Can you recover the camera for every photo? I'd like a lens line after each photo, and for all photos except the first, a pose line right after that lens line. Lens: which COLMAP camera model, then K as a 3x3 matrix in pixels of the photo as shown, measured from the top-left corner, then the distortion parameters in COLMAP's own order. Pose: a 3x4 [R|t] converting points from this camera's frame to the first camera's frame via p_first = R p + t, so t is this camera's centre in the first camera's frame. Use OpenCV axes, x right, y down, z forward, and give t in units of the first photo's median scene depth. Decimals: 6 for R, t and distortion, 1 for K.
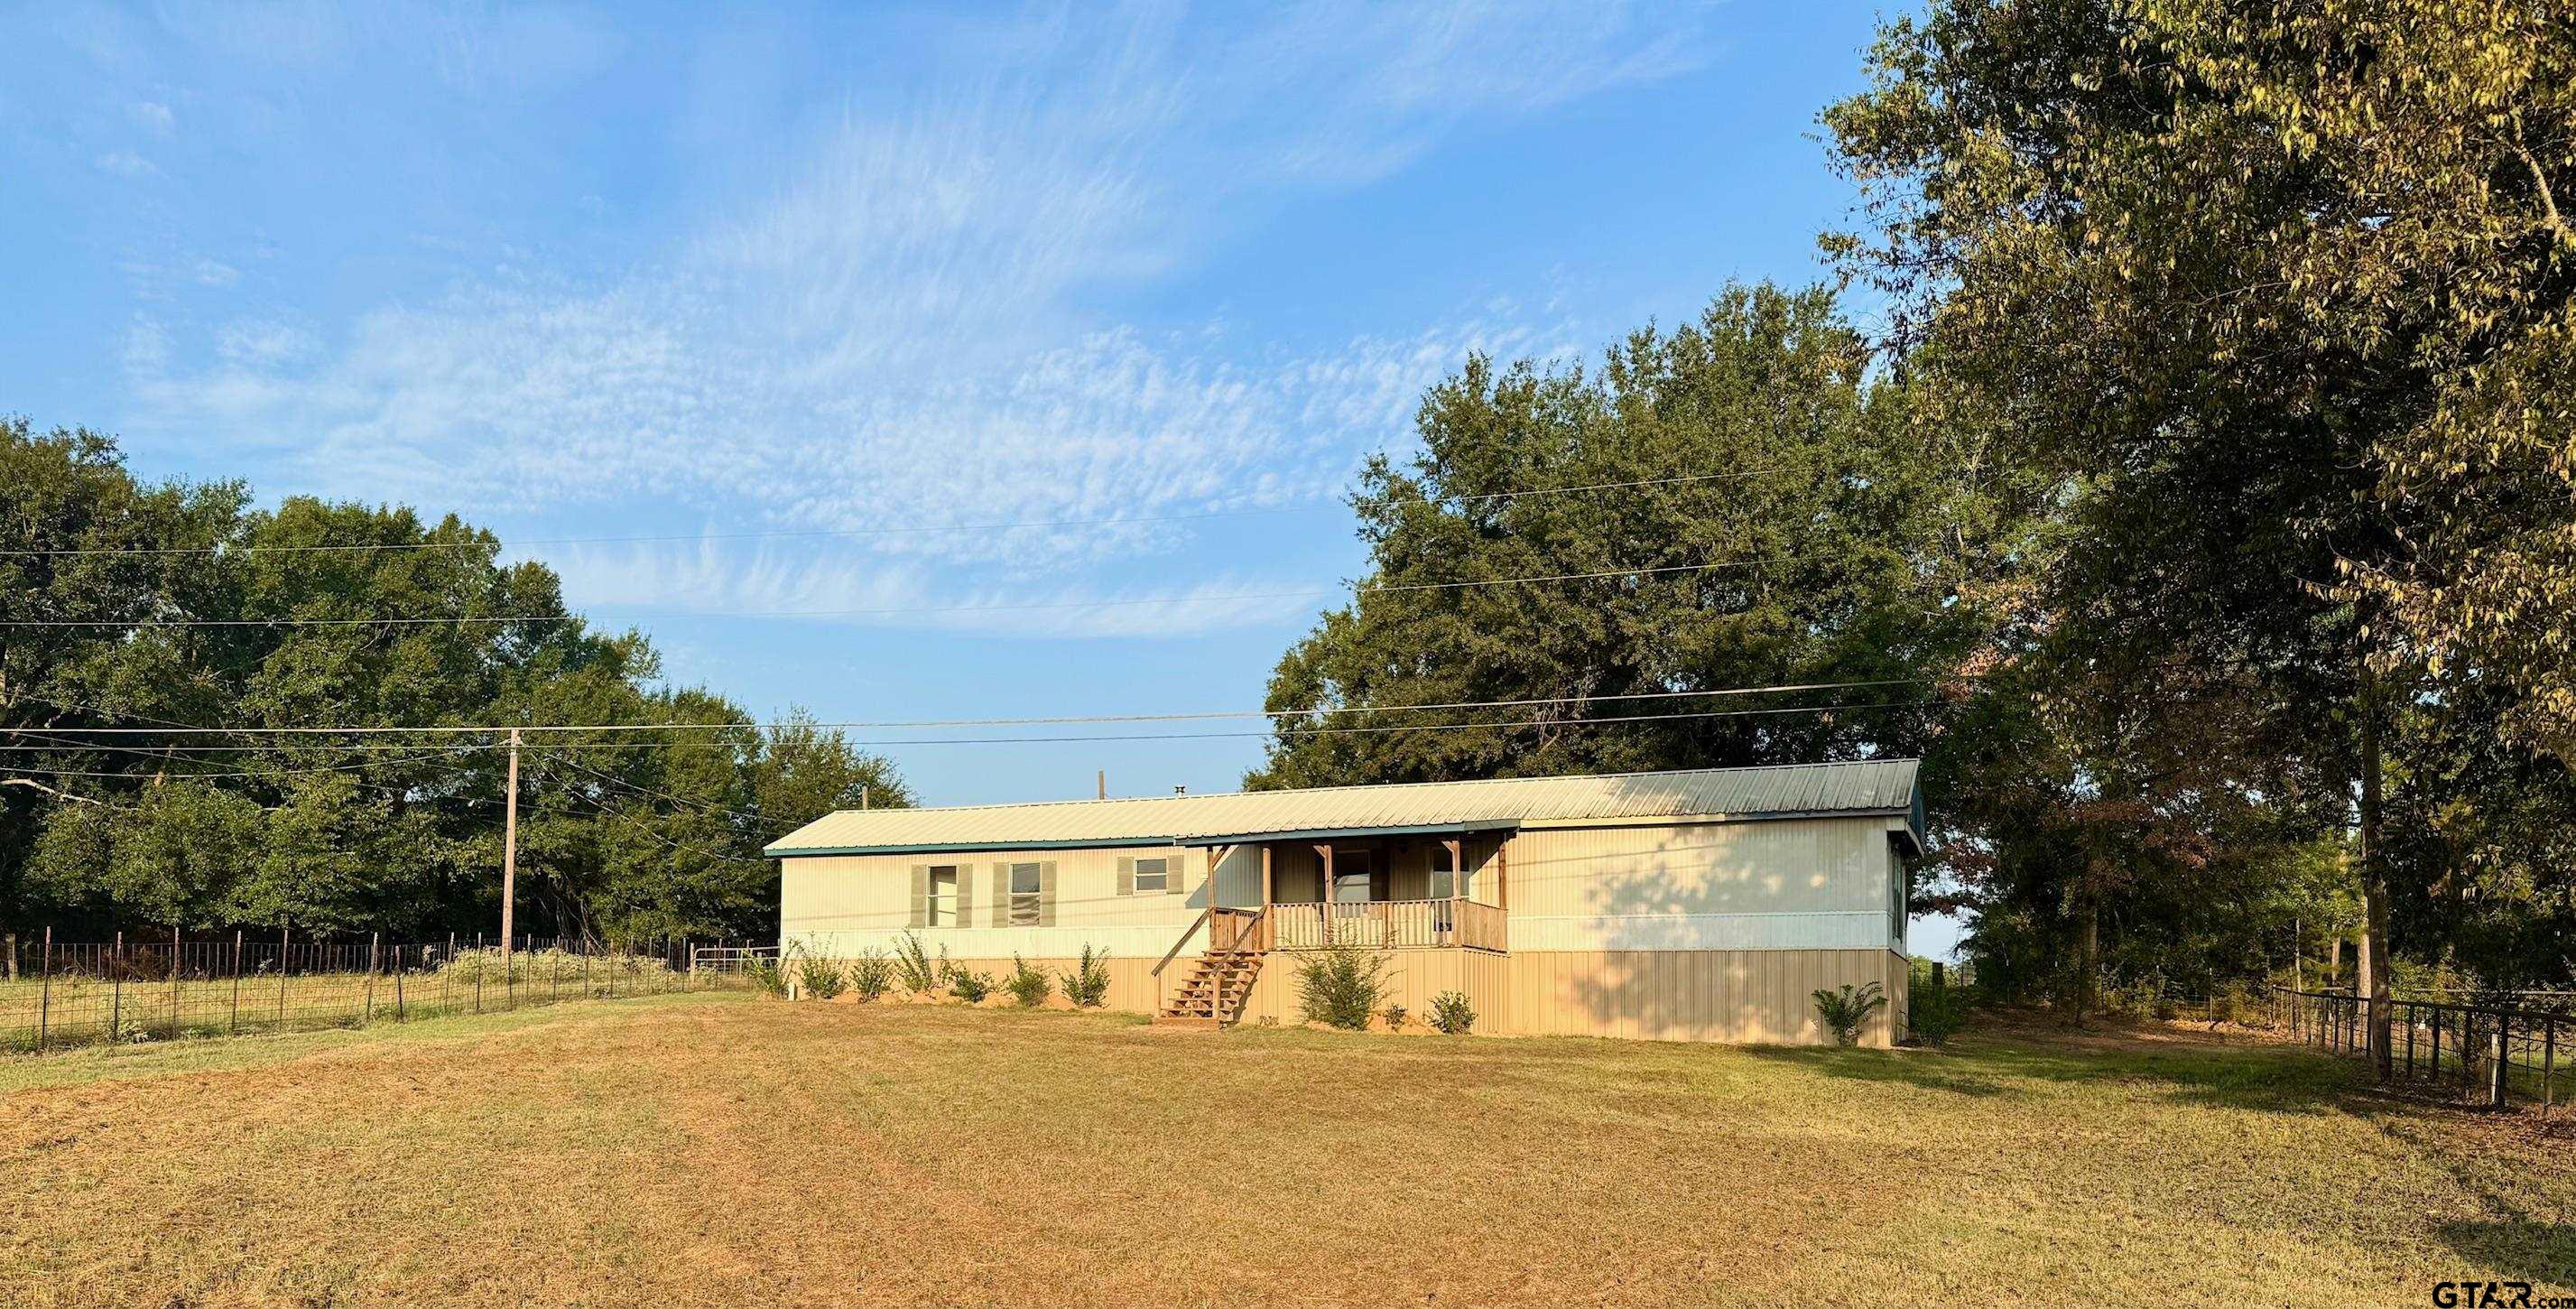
lens RADIAL K [[2469.8, 0, 1288.0], [0, 2469.8, 654.5], [0, 0, 1]] dist [0.234596, -0.000115]
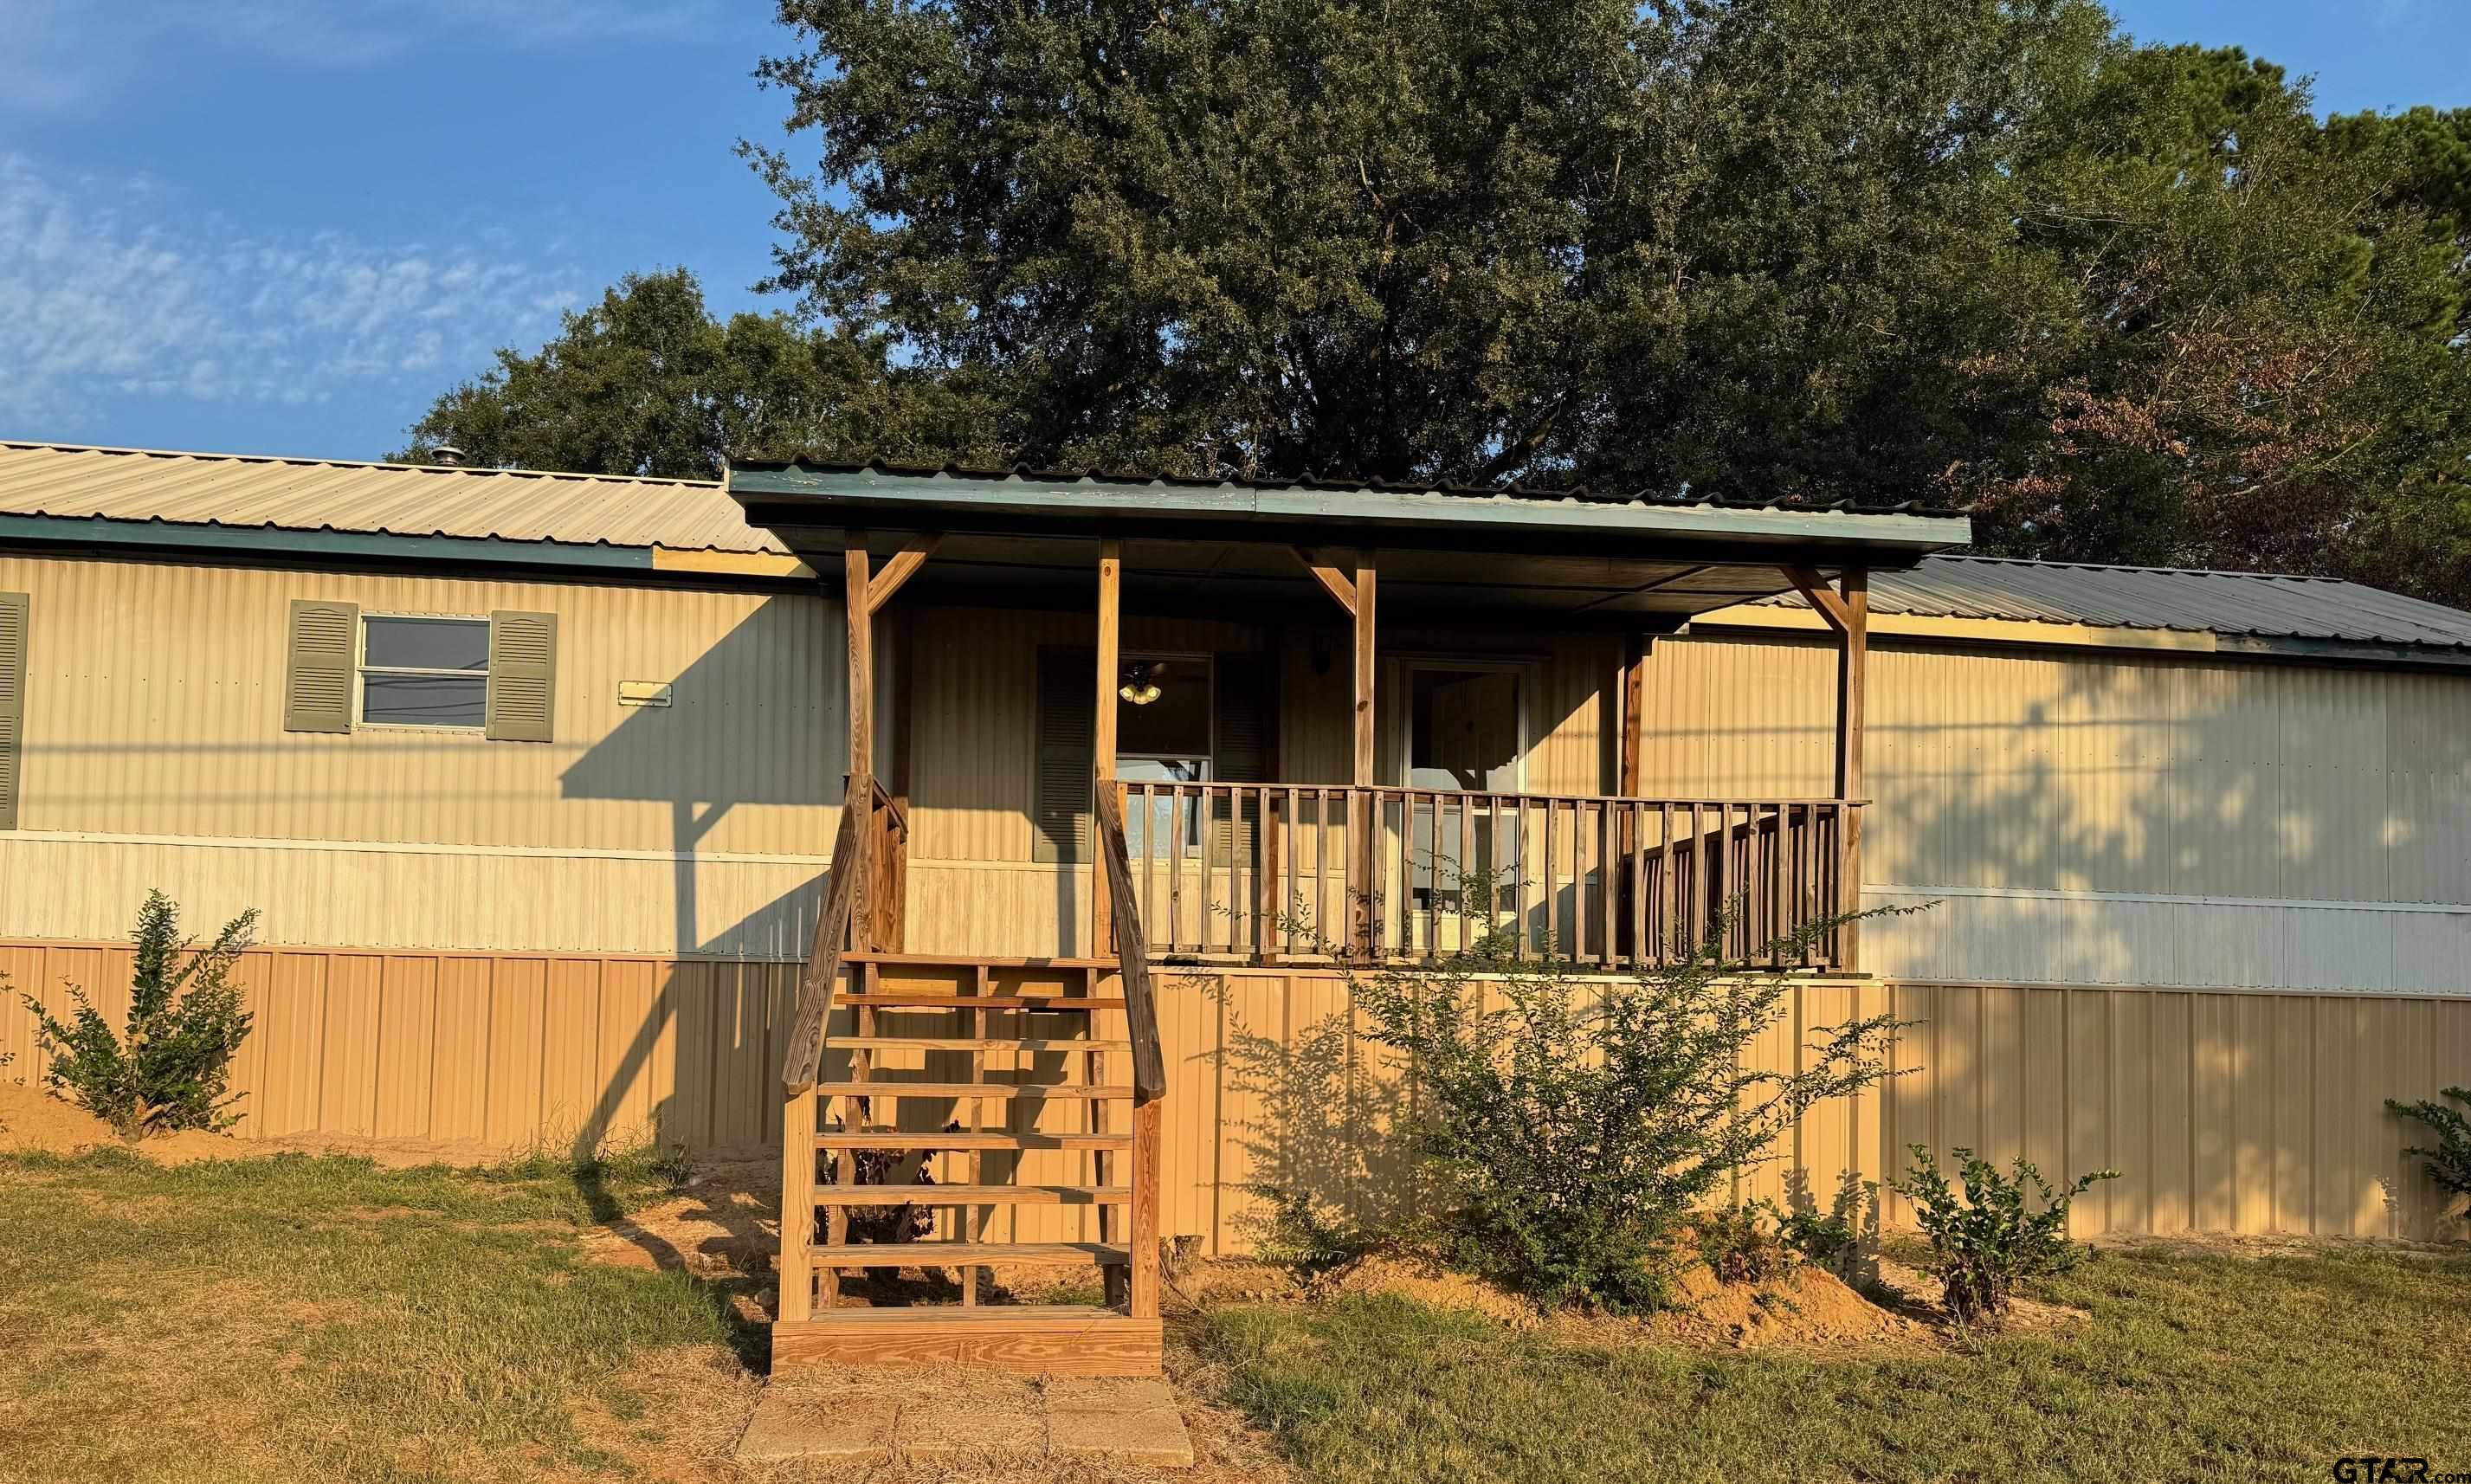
lens RADIAL K [[1872.1, 0, 1237.3], [0, 1872.1, 899.6], [0, 0, 1]] dist [-0.006243, -0.005285]
pose [[0.854744, 0.051146, 0.516524, -0.027908], [-0.103253, 0.991999, 0.072636, 0.029347], [-0.508677, -0.115418, 0.853186, 0.250232]]
